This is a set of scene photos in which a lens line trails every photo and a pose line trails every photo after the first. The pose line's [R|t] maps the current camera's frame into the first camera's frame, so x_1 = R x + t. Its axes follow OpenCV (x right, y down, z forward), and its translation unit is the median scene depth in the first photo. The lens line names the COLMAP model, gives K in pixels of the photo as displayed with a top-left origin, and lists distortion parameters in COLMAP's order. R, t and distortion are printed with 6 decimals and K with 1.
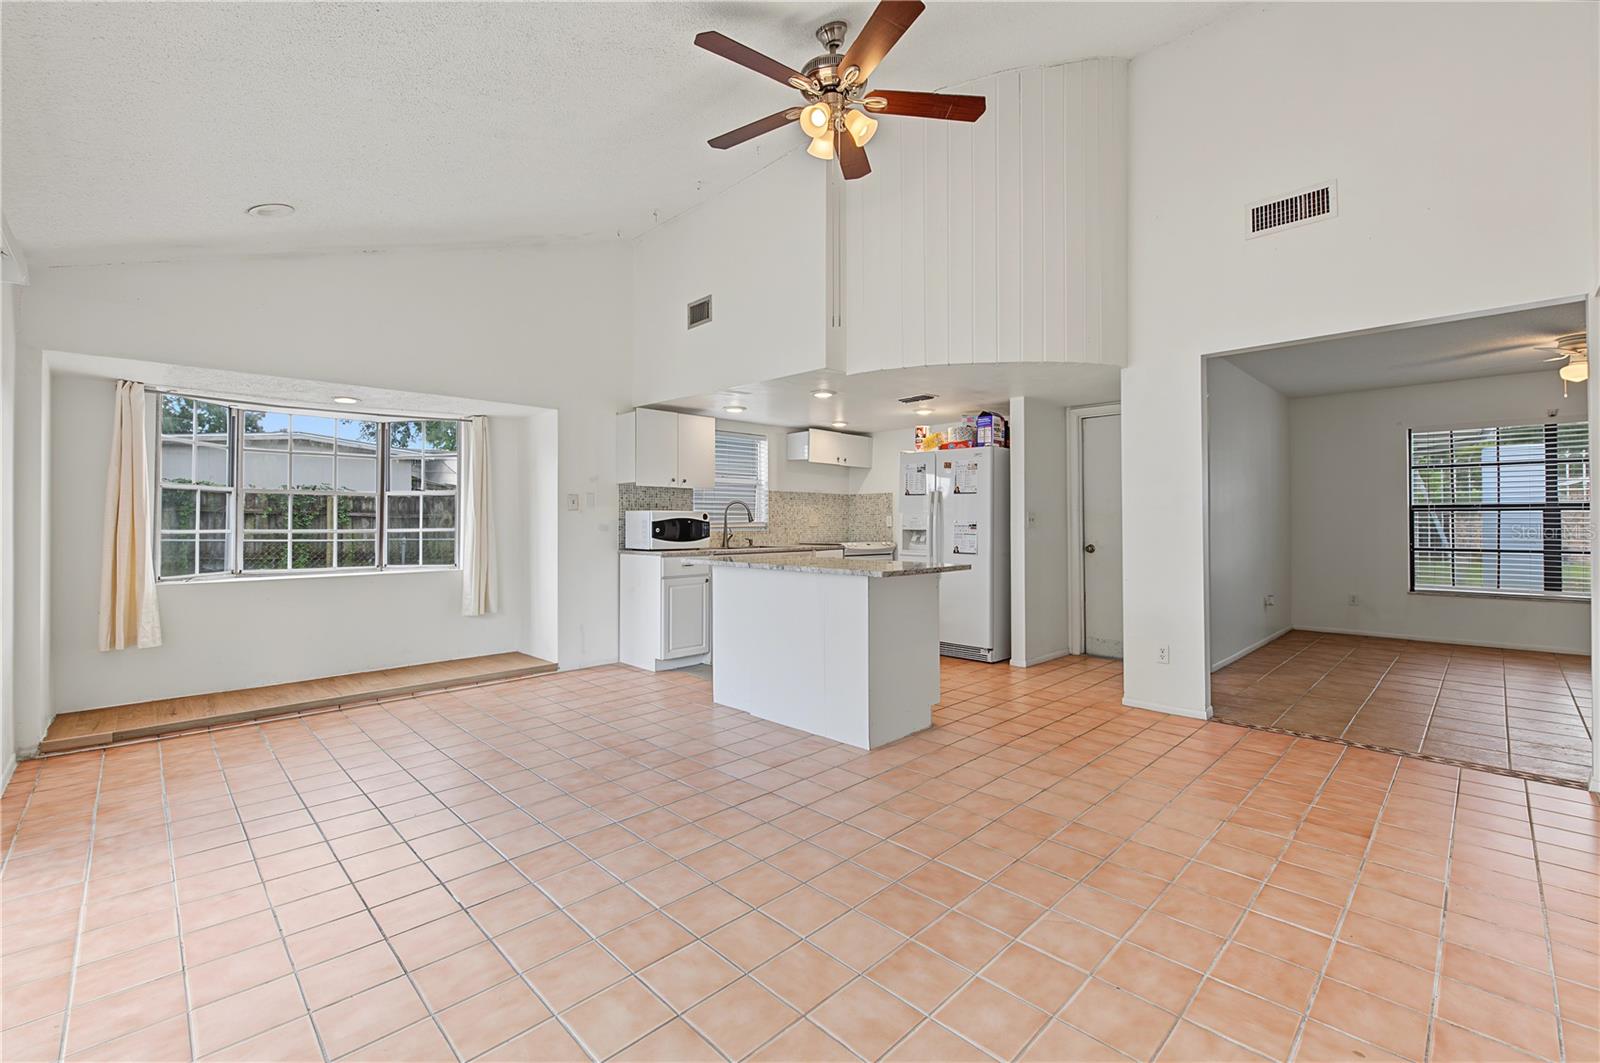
lens RADIAL K [[660.3, 0, 776.7], [0, 660.3, 516.7], [0, 0, 1]] dist [0.001196, -0.001172]
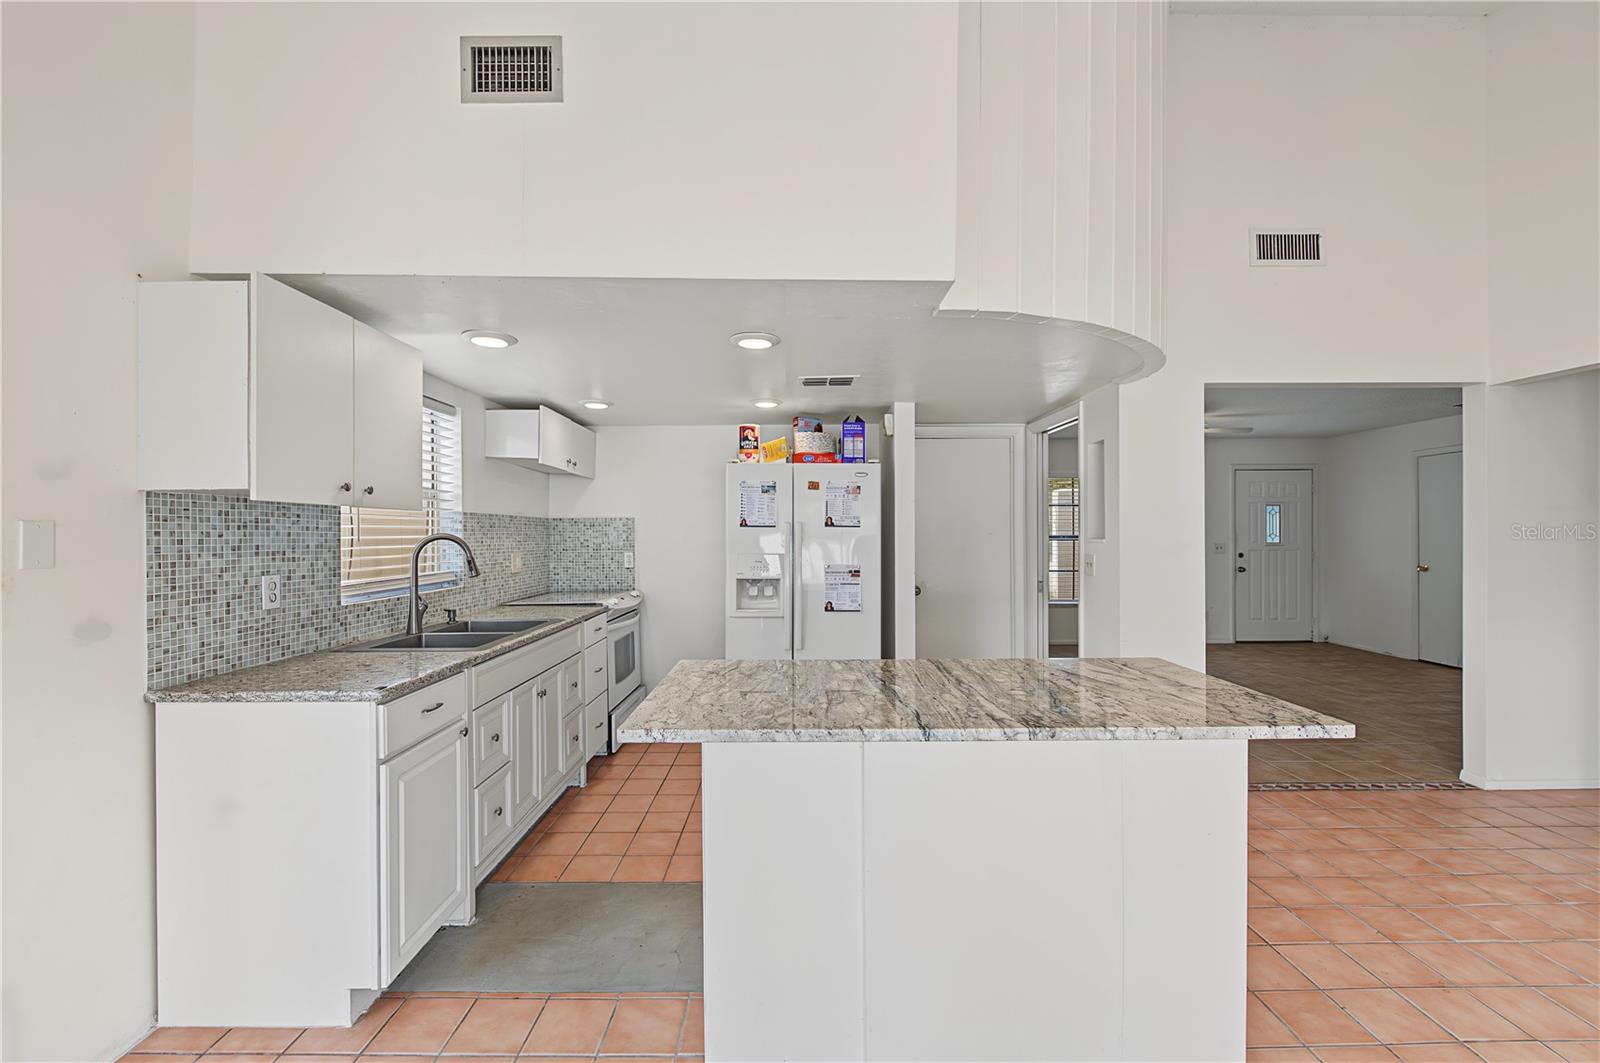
lens RADIAL K [[660.3, 0, 813.0], [0, 660.3, 534.4], [0, 0, 1]] dist [0.001196, -0.001172]
pose [[0.682732, -0.002548, 0.730664, -0.252537], [-0.002606, 0.999979, 0.005922, -0.030767], [-0.730664, -0.005947, 0.682711, 0.533527]]
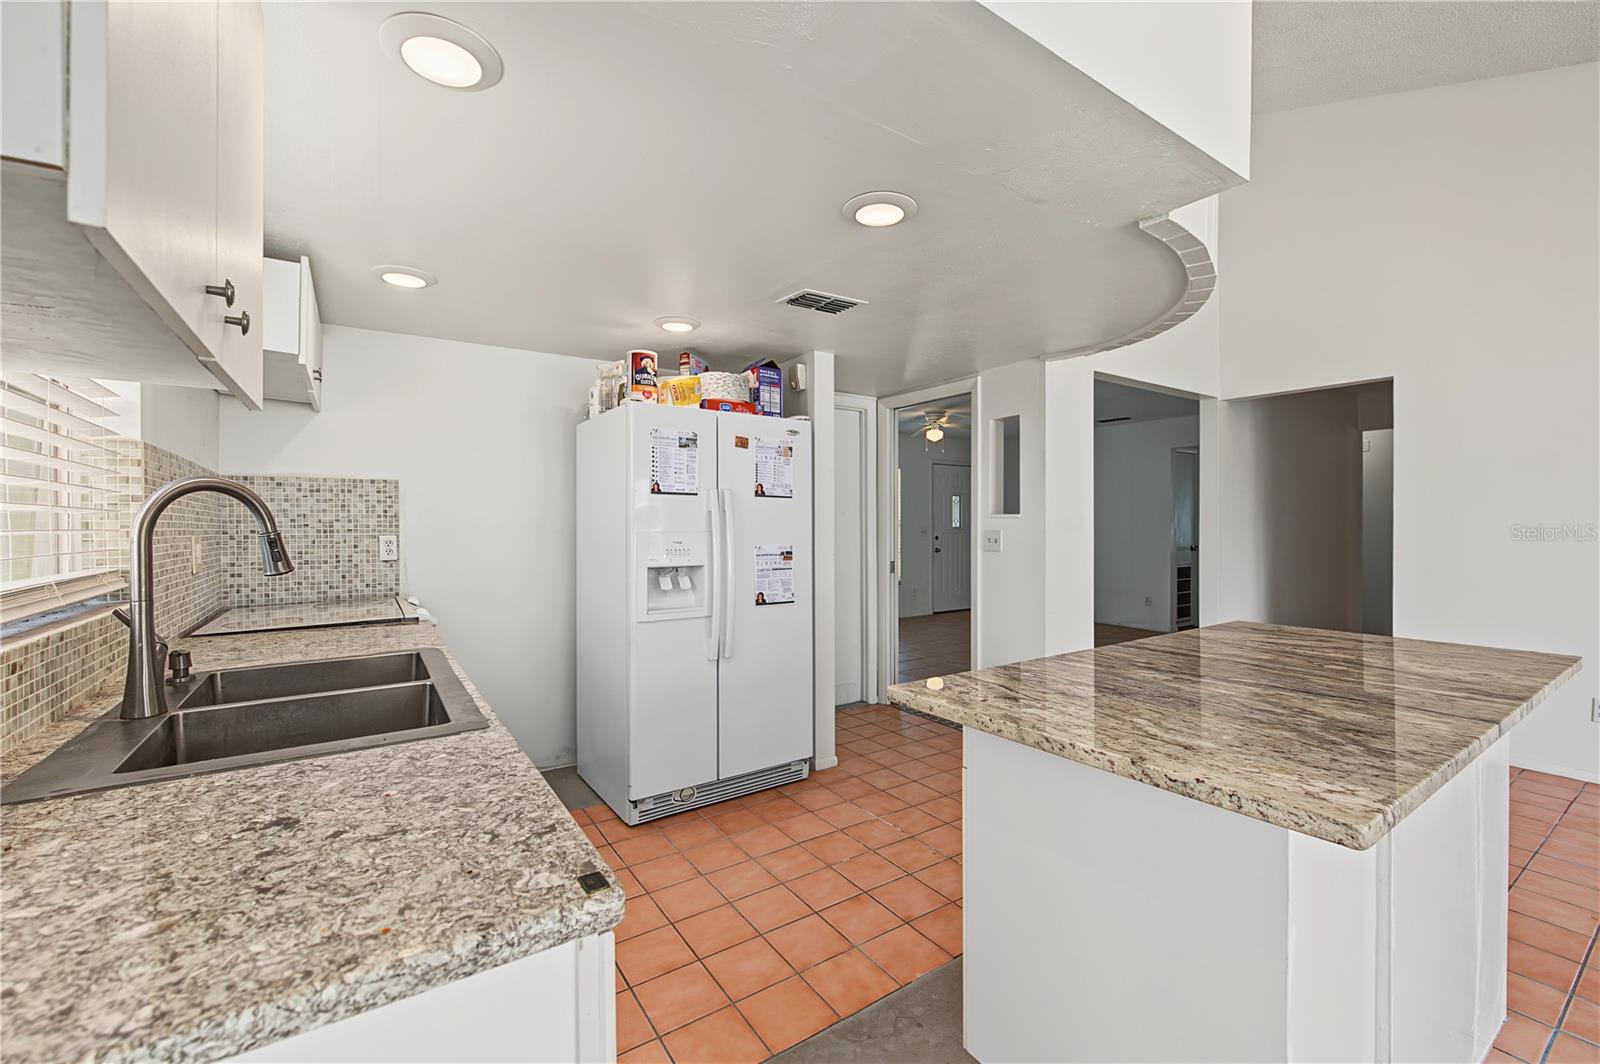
lens RADIAL K [[660.3, 0, 800.8], [0, 660.3, 529.7], [0, 0, 1]] dist [0.001196, -0.001172]
pose [[0.158897, -0.005554, 0.987280, -0.263994], [-0.003143, 0.999976, 0.006131, -0.010728], [-0.987290, -0.004078, 0.158875, 0.880267]]
